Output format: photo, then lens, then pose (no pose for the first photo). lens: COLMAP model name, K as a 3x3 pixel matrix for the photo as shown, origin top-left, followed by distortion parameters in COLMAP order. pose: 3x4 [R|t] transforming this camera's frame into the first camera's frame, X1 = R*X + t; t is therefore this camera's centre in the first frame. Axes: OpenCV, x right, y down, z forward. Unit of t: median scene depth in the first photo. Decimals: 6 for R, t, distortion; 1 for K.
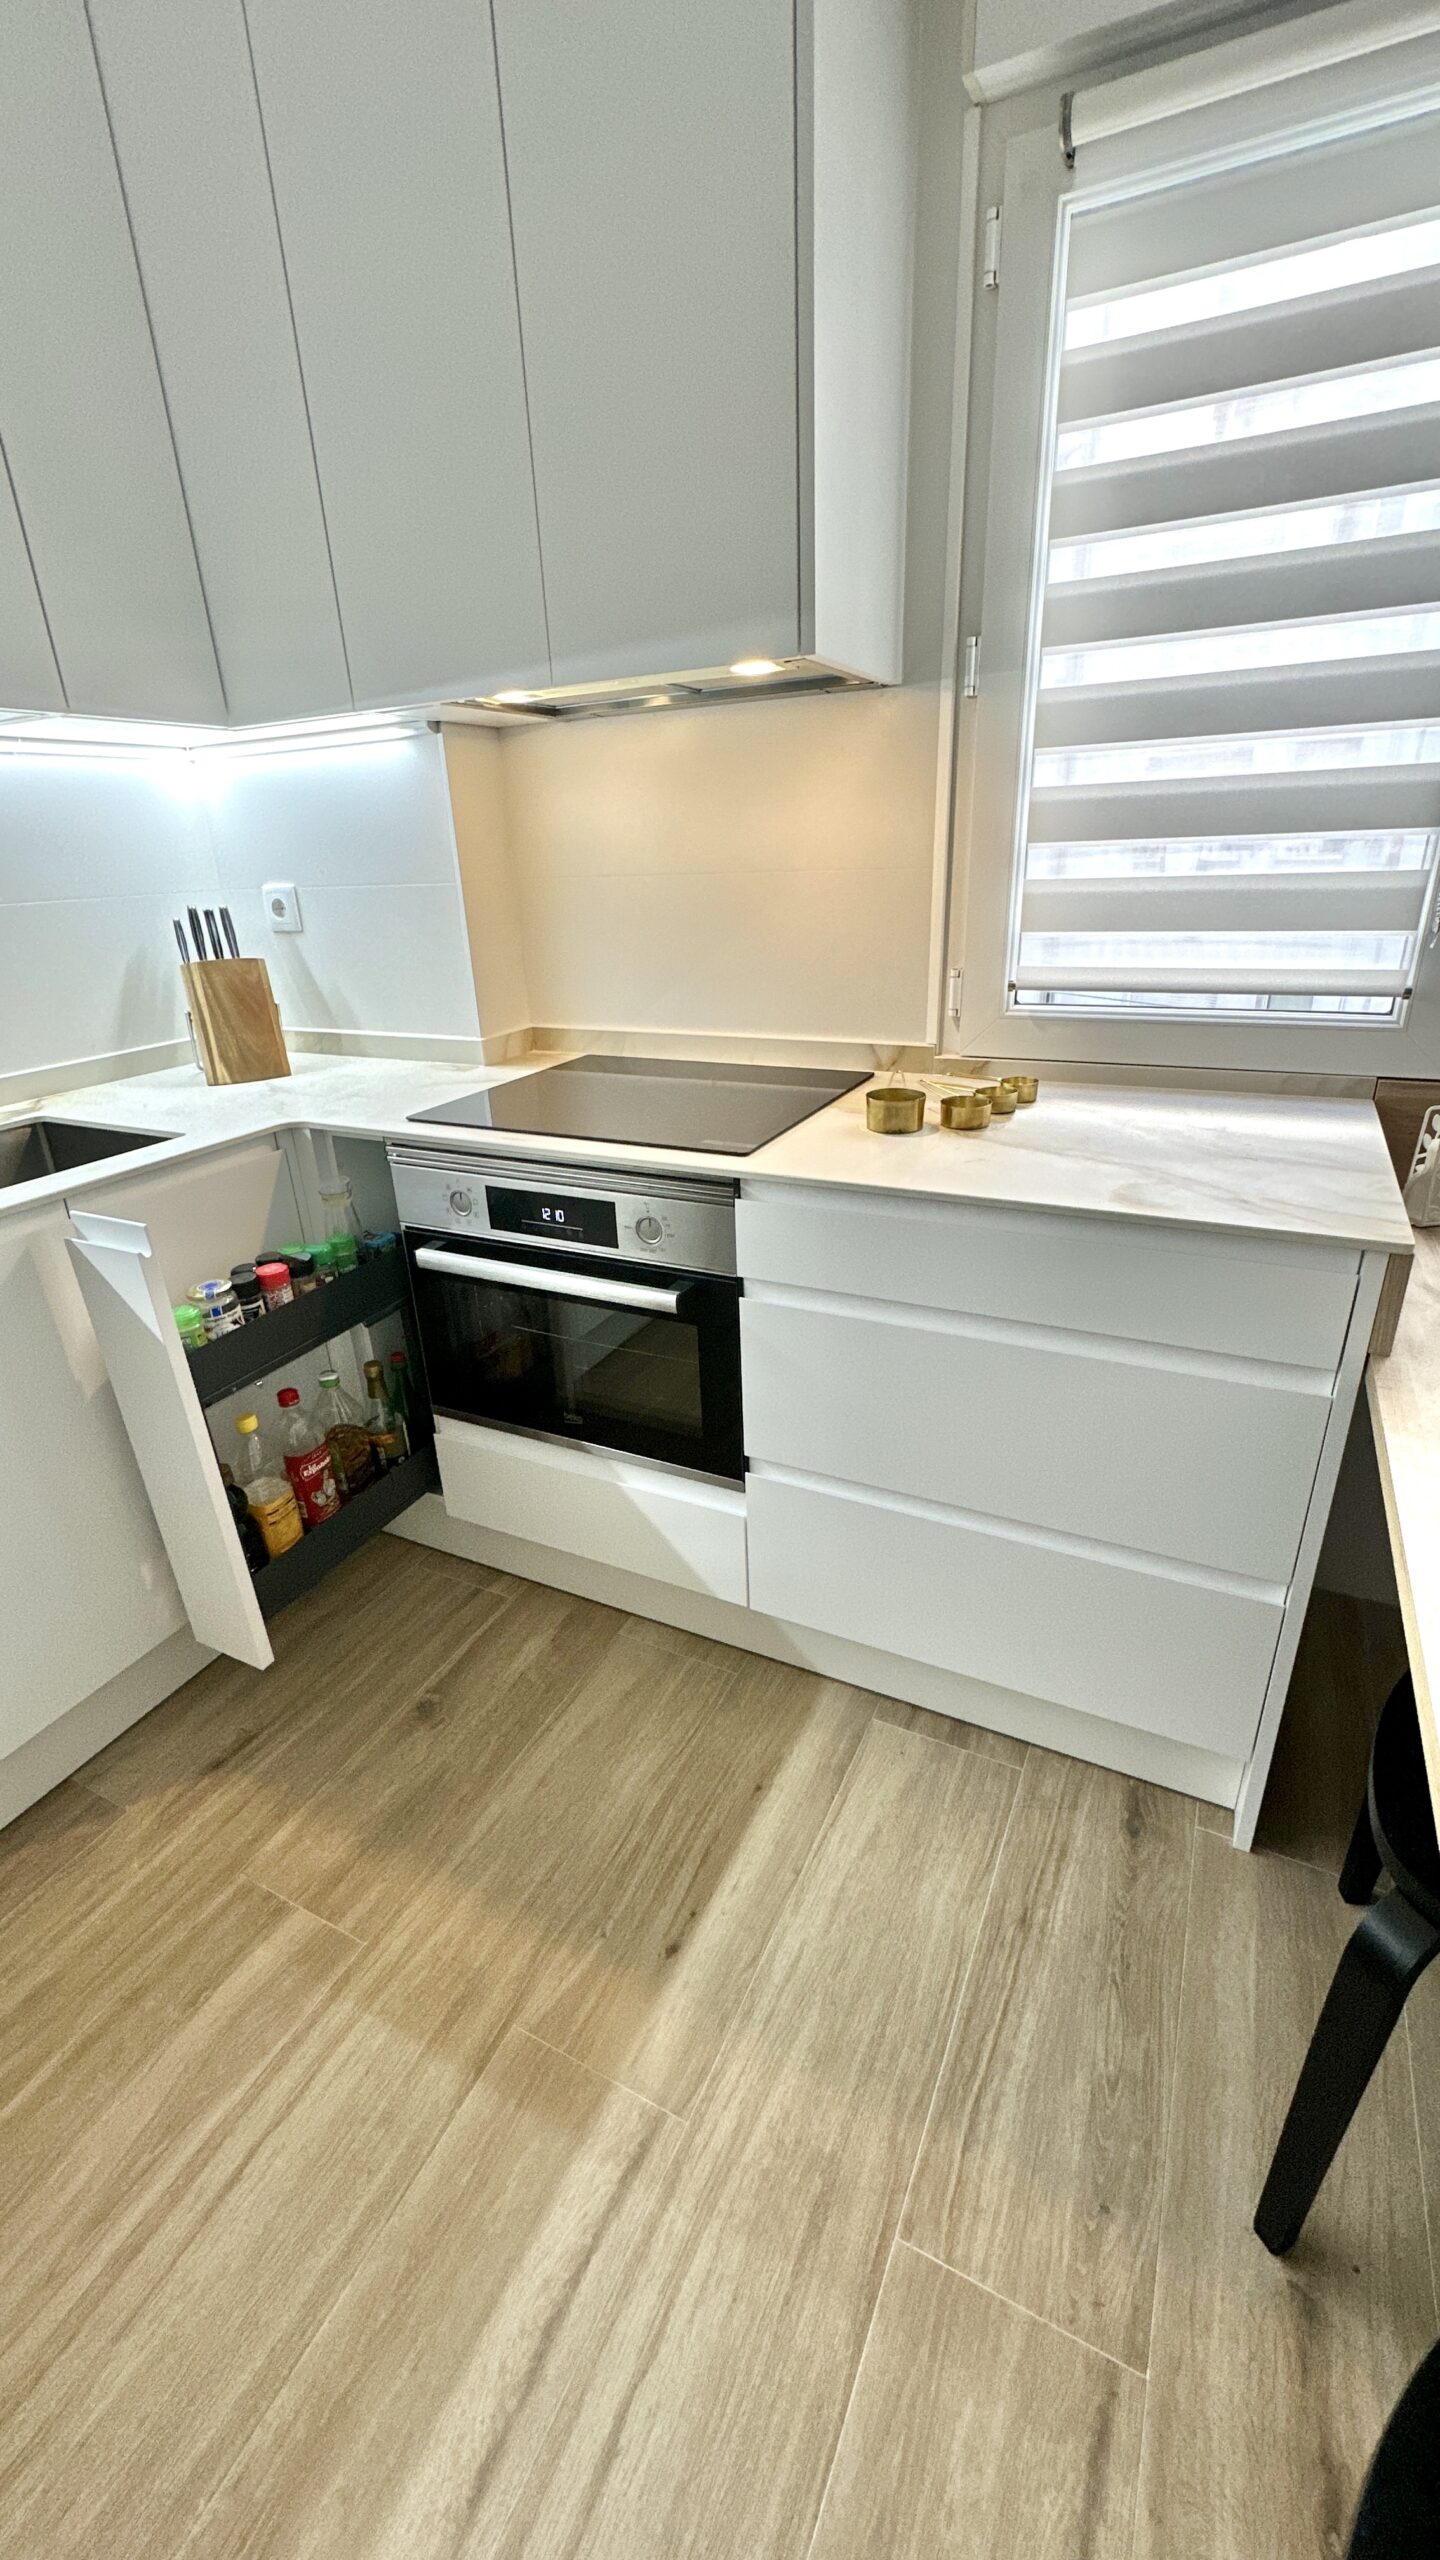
lens RADIAL K [[1021.9, 0, 715.5], [0, 1021.9, 1278.2], [0, 0, 1]] dist [-0.001025, 0.000055]
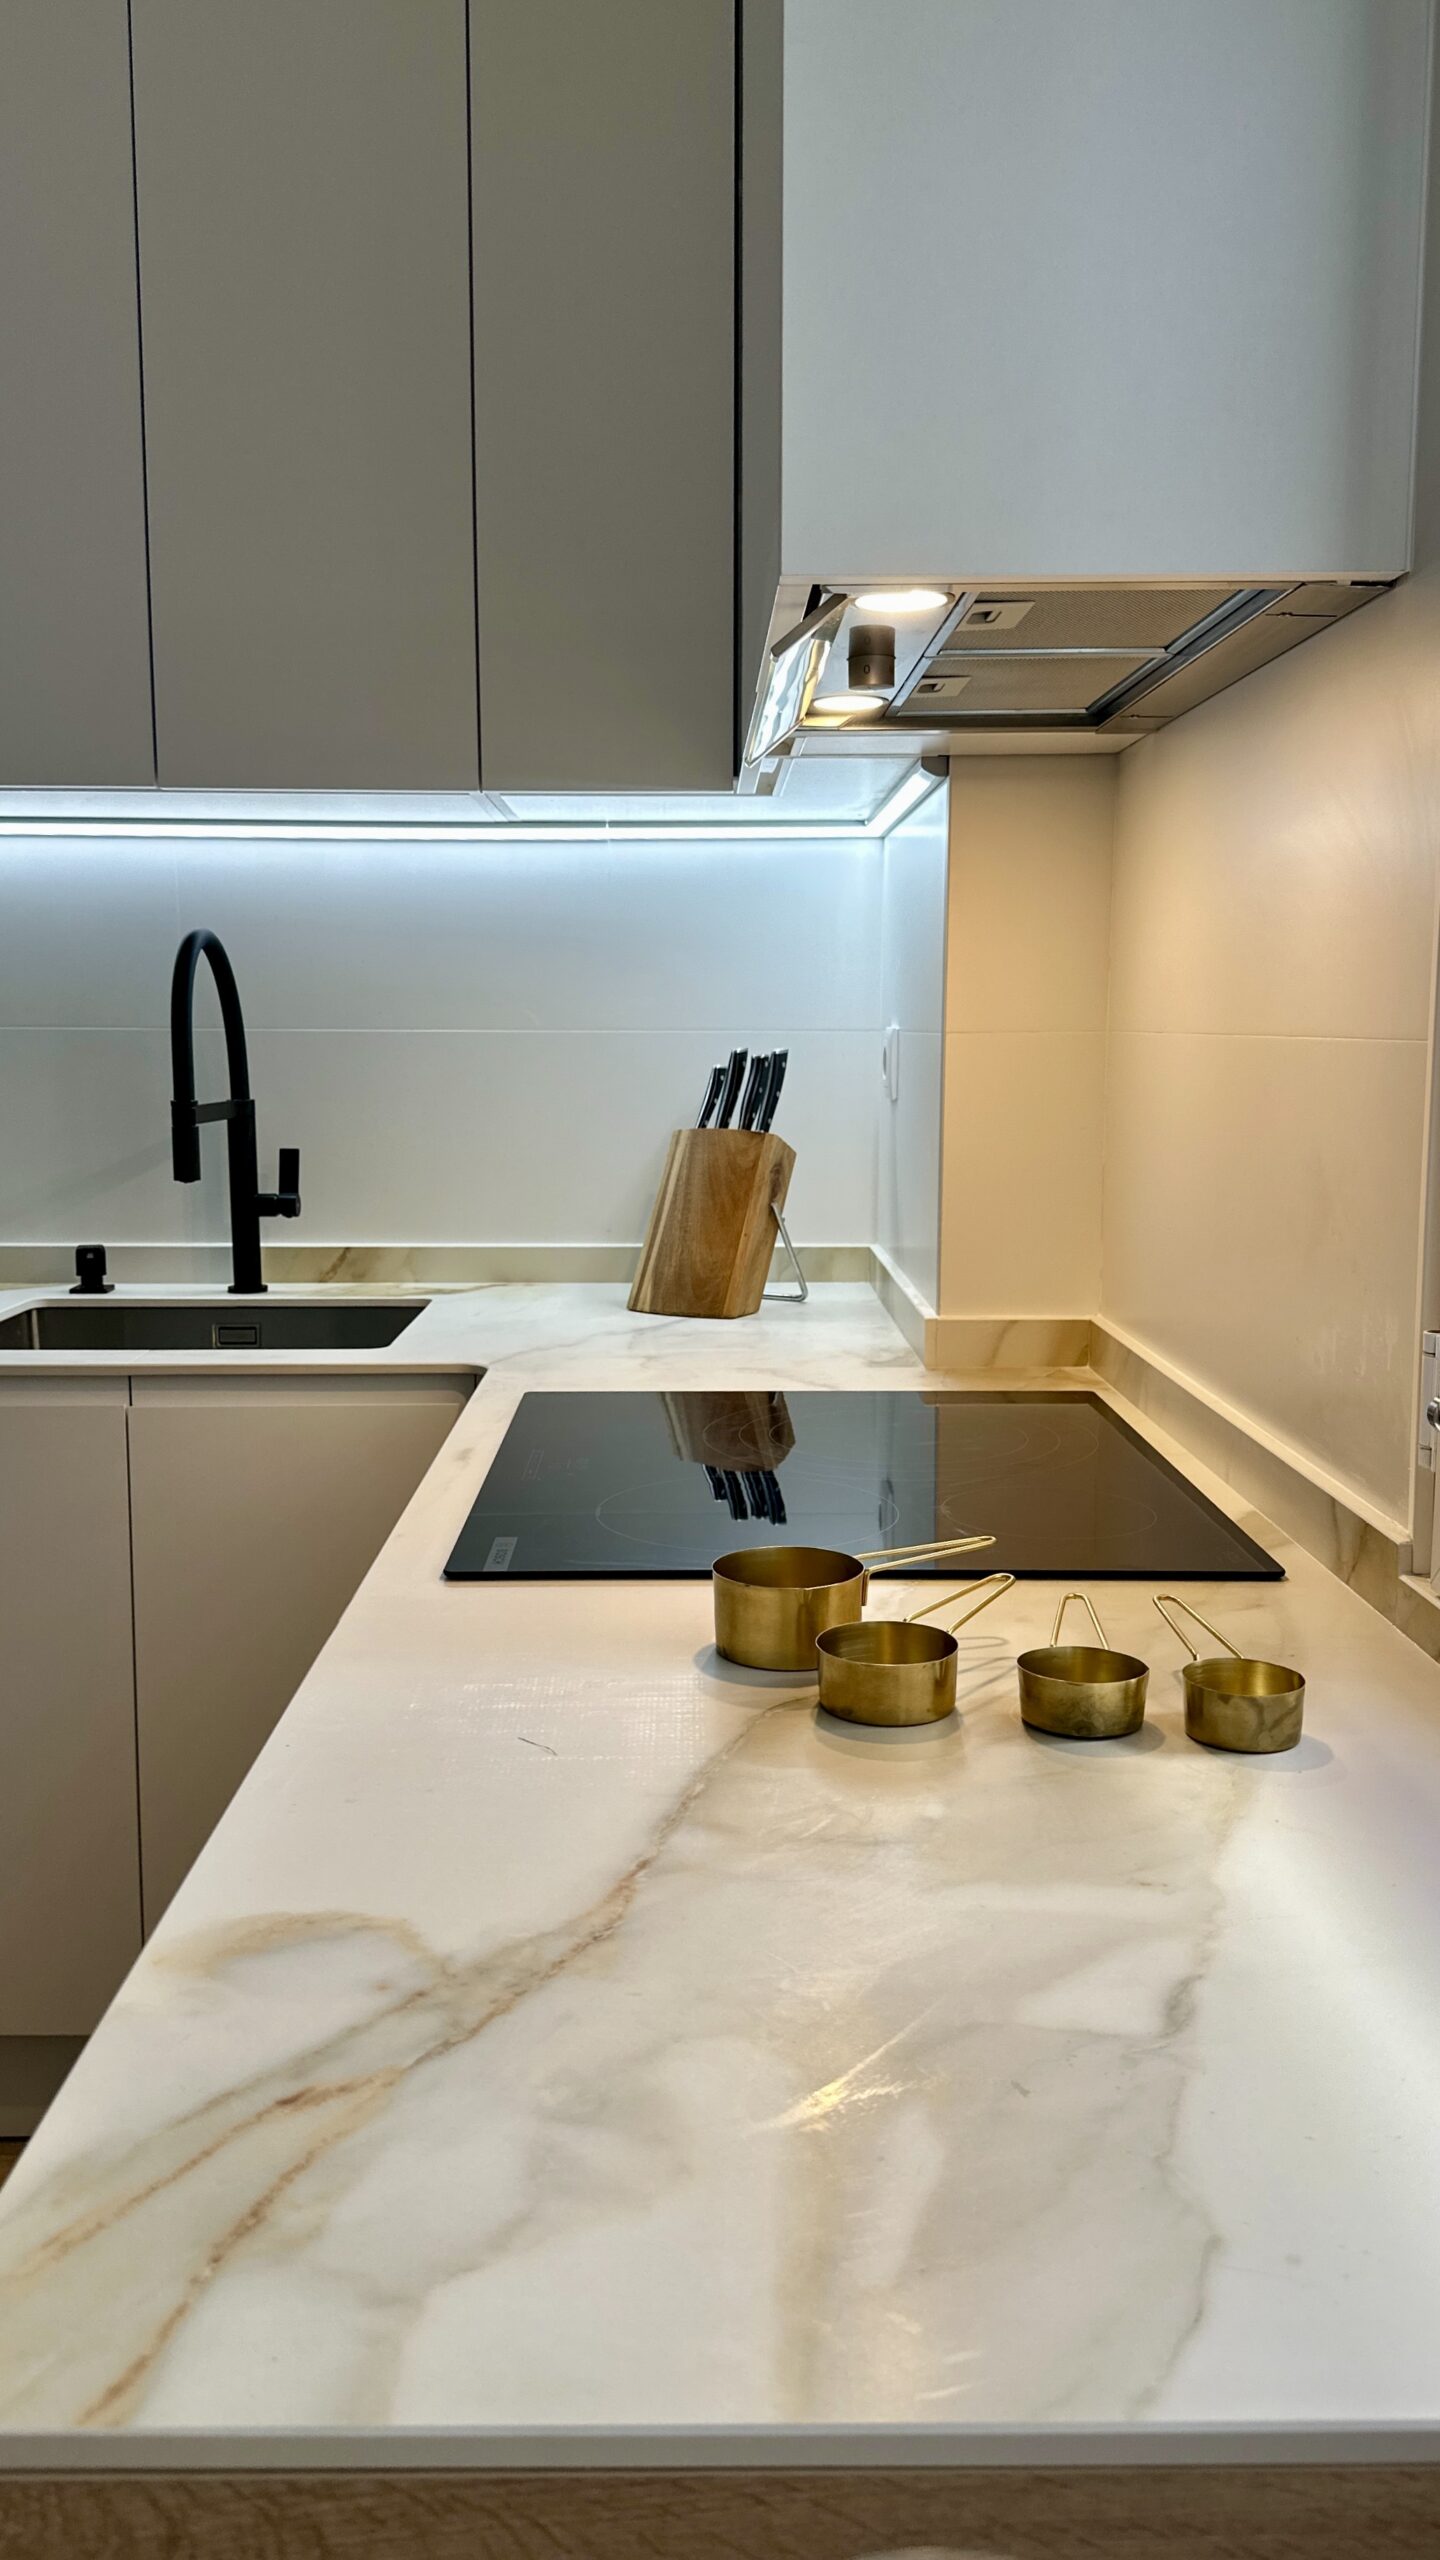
lens RADIAL K [[1941.8, 0, 720.0], [0, 1941.8, 1280.0], [0, 0, 1]] dist [0.146699, -0.001676]
pose [[0.462725, 0.155119, -0.872825, 0.764428], [-0.362604, 0.931561, -0.026675, -0.239713], [0.808952, 0.328833, 0.487304, 0.542770]]
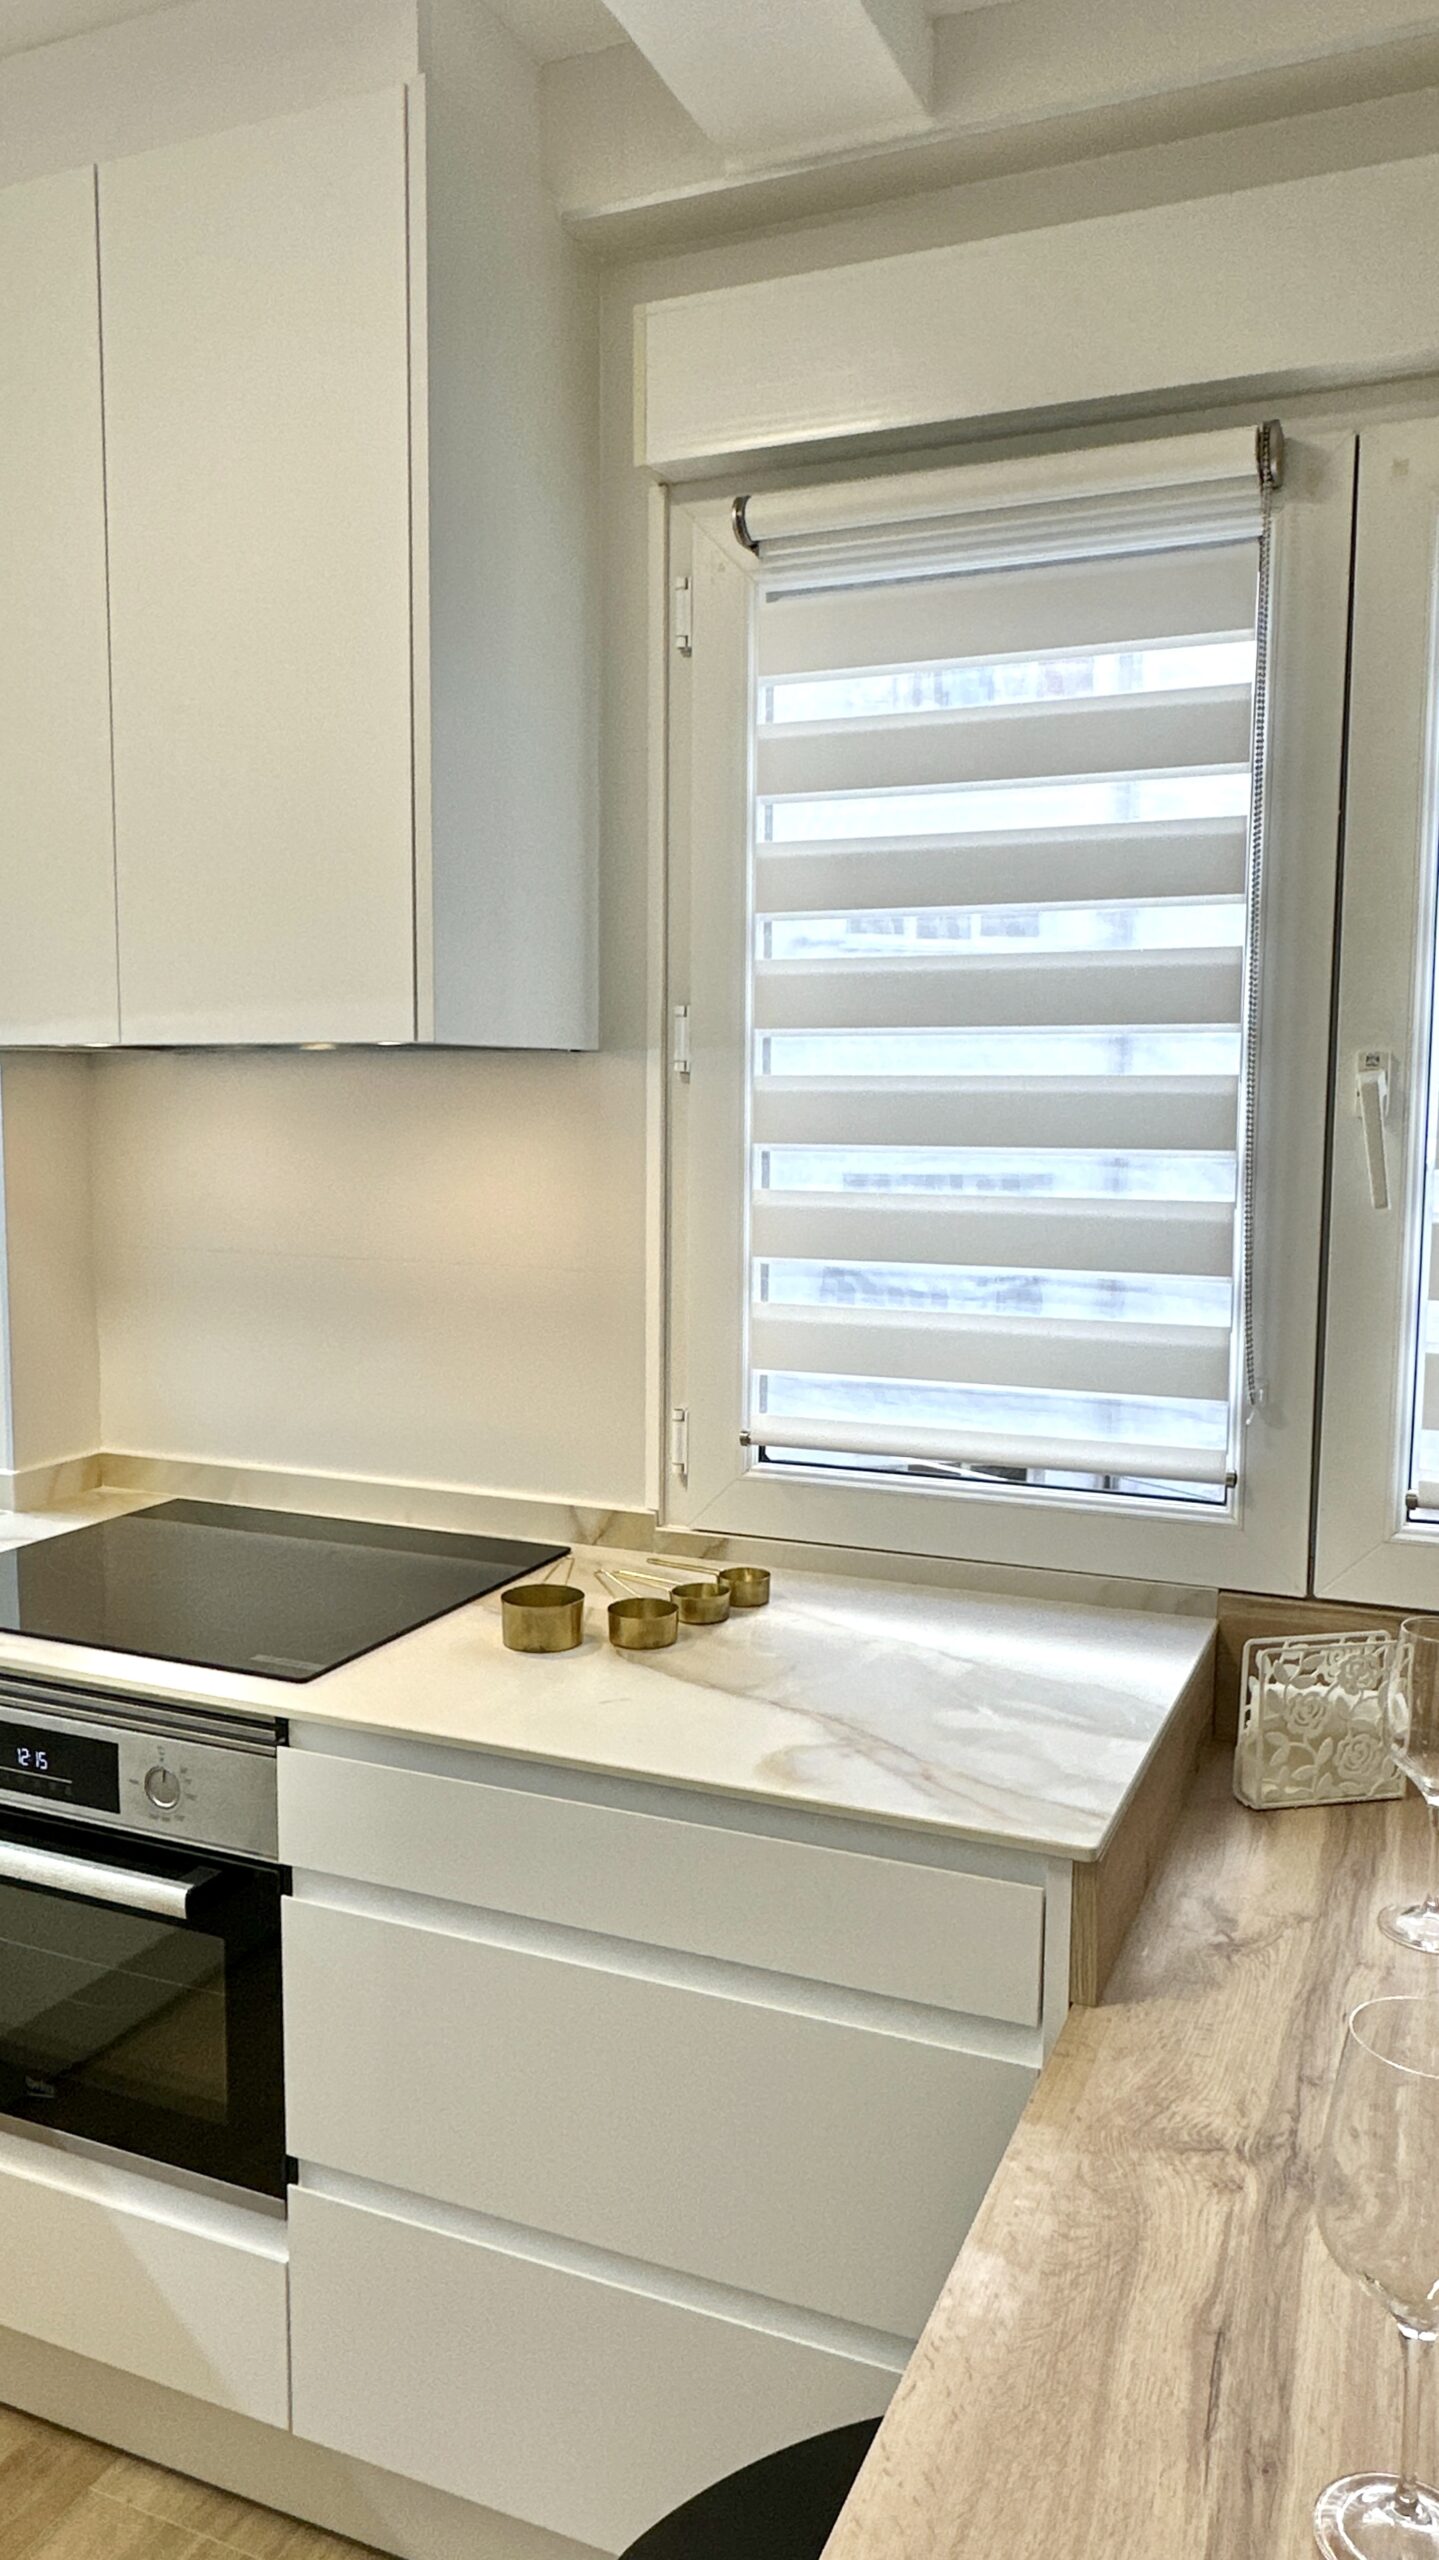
lens RADIAL K [[1771.7, 0, 719.5], [0, 1771.7, 1280.0], [0, 0, 1]] dist [0.000161, -0.002633]
pose [[0.997362, 0.040465, 0.060260, 0.203746], [-0.021007, 0.955578, -0.293988, -0.028747], [-0.069480, 0.291946, 0.953908, -0.230308]]
